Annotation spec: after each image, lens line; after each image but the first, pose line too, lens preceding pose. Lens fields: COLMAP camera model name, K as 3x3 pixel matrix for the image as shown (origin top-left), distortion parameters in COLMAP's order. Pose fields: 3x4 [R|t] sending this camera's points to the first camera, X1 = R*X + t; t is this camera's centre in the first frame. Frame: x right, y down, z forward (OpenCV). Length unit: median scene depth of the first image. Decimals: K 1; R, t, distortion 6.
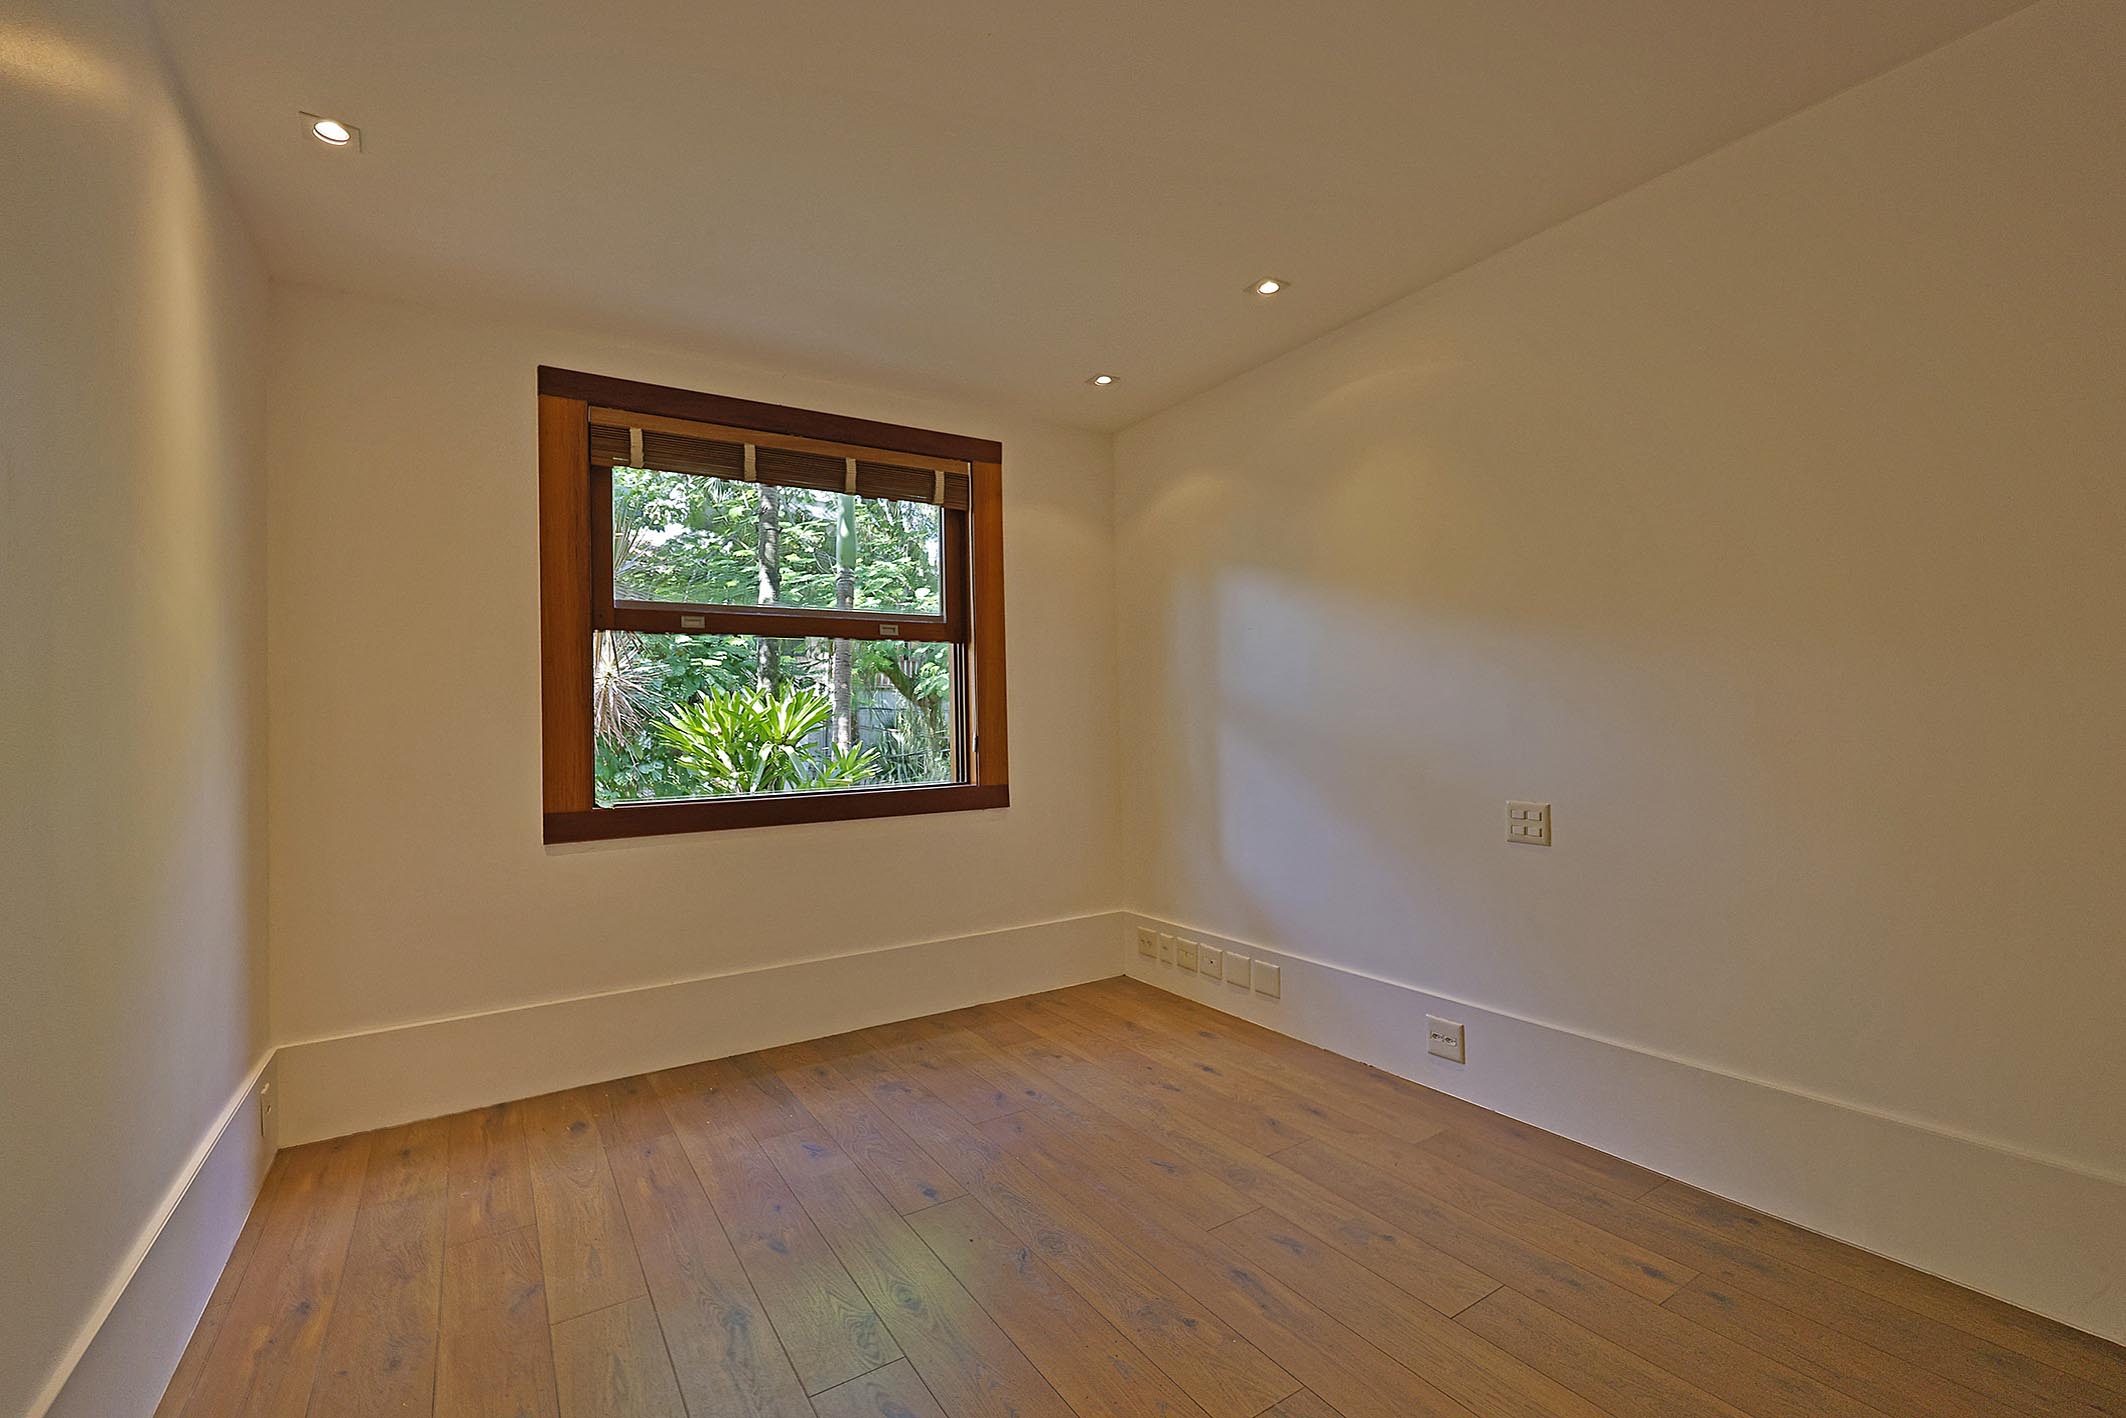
lens RADIAL K [[906.2, 0, 1060.9], [0, 906.2, 709.7], [0, 0, 1]] dist [0.000631, -0.000347]
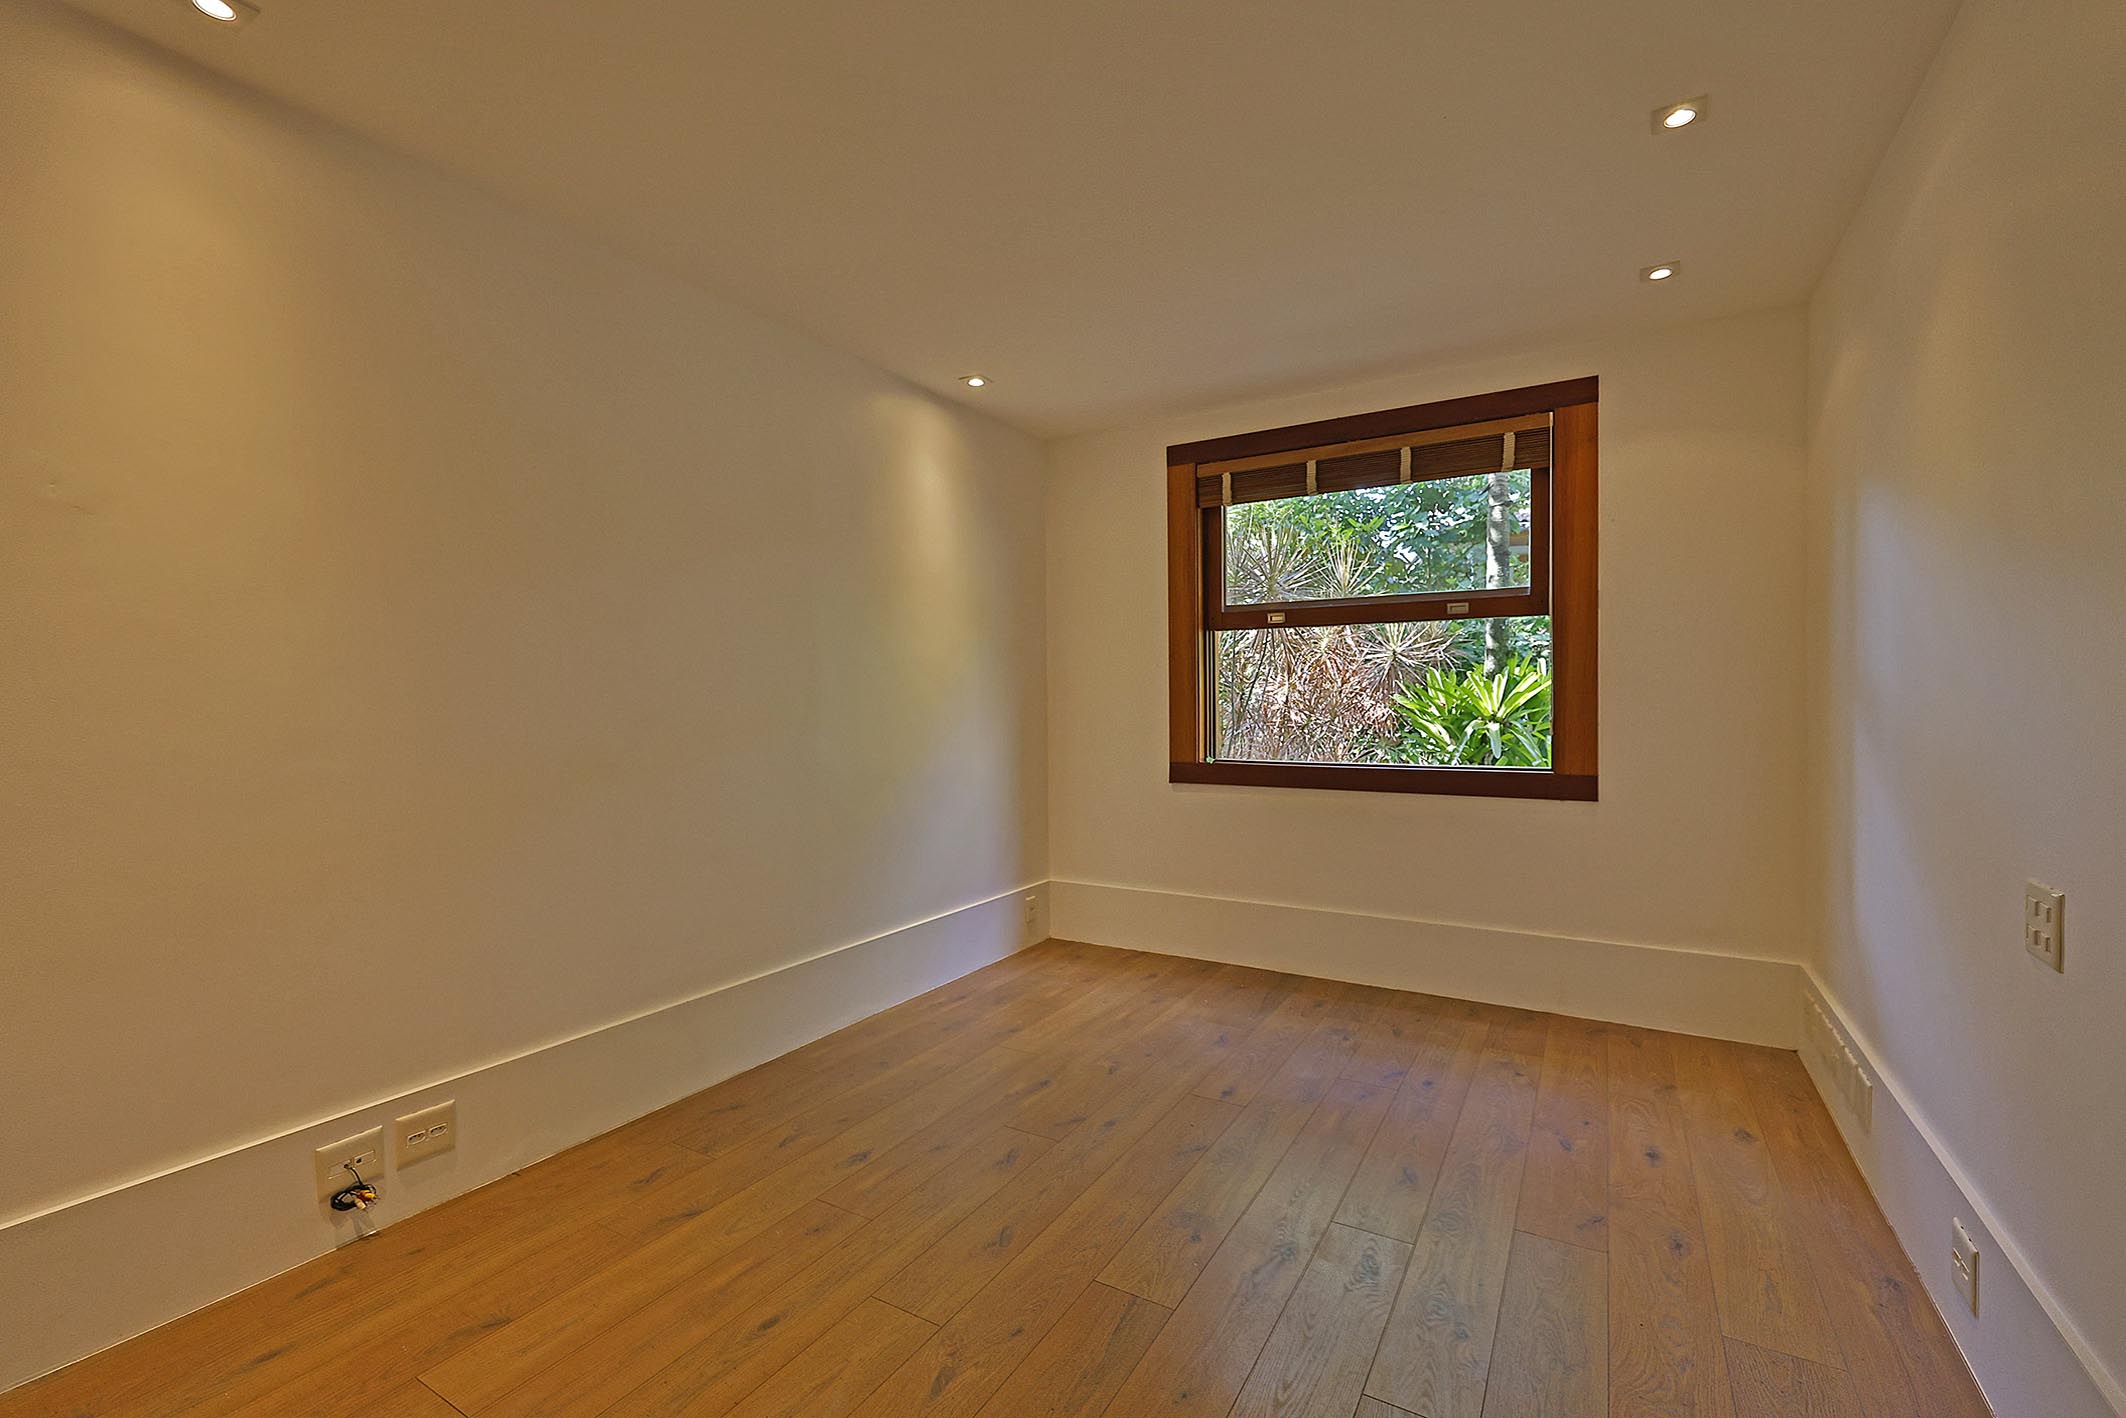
lens RADIAL K [[906.2, 0, 1060.9], [0, 906.2, 709.7], [0, 0, 1]] dist [0.000631, -0.000347]
pose [[0.447970, 0.028511, -0.893594, 0.562485], [0.008271, 0.999316, 0.036031, -0.017773], [0.894010, -0.023532, 0.447428, 0.183975]]
